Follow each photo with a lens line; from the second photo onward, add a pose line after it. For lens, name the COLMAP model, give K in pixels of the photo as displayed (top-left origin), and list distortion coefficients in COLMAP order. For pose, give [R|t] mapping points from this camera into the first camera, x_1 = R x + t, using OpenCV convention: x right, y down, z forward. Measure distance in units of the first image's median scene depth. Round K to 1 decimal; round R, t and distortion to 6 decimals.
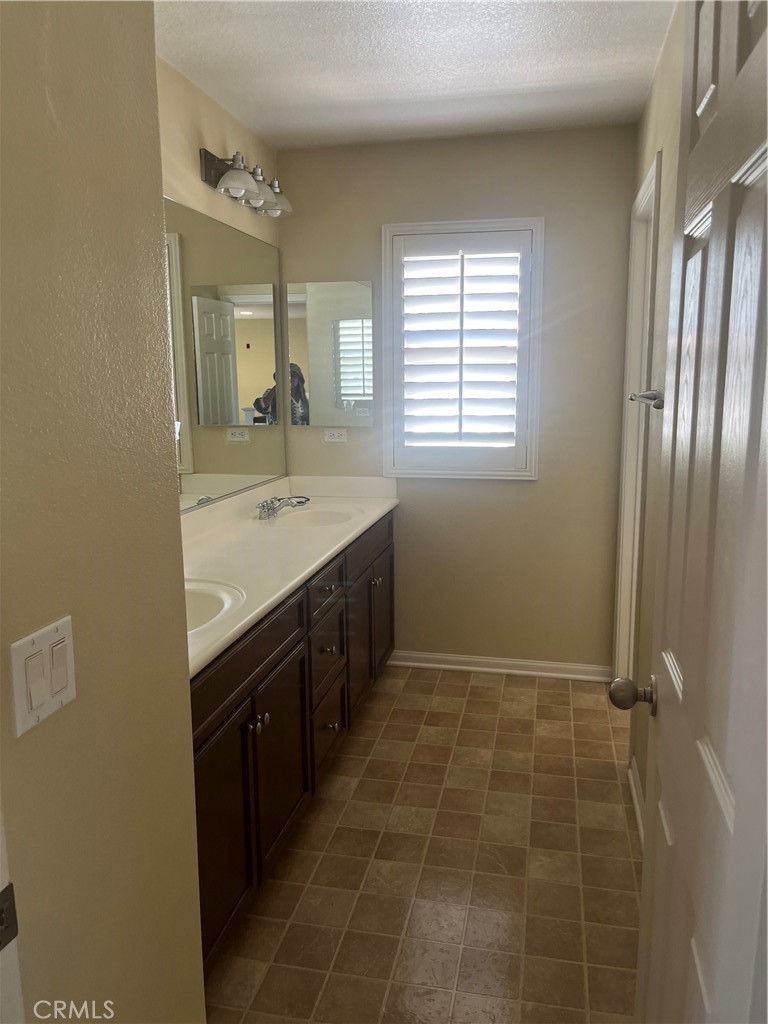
lens RADIAL K [[769.5, 0, 389.8], [0, 769.5, 507.4], [0, 0, 1]] dist [0.031496, -0.033668]
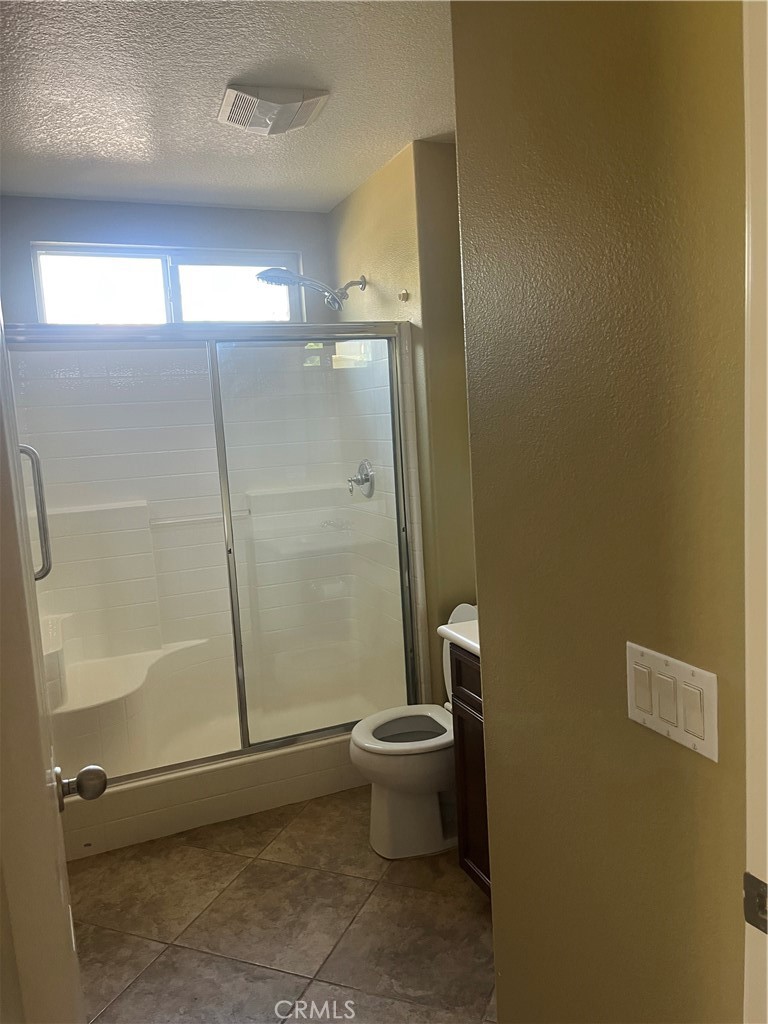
lens RADIAL K [[769.5, 0, 389.8], [0, 769.5, 507.4], [0, 0, 1]] dist [0.031496, -0.033668]
pose [[-0.819313, 0.126724, -0.559167, 0.439964], [-0.035980, 0.961982, 0.270734, -0.318848], [0.572217, 0.241934, -0.783605, 1.585008]]
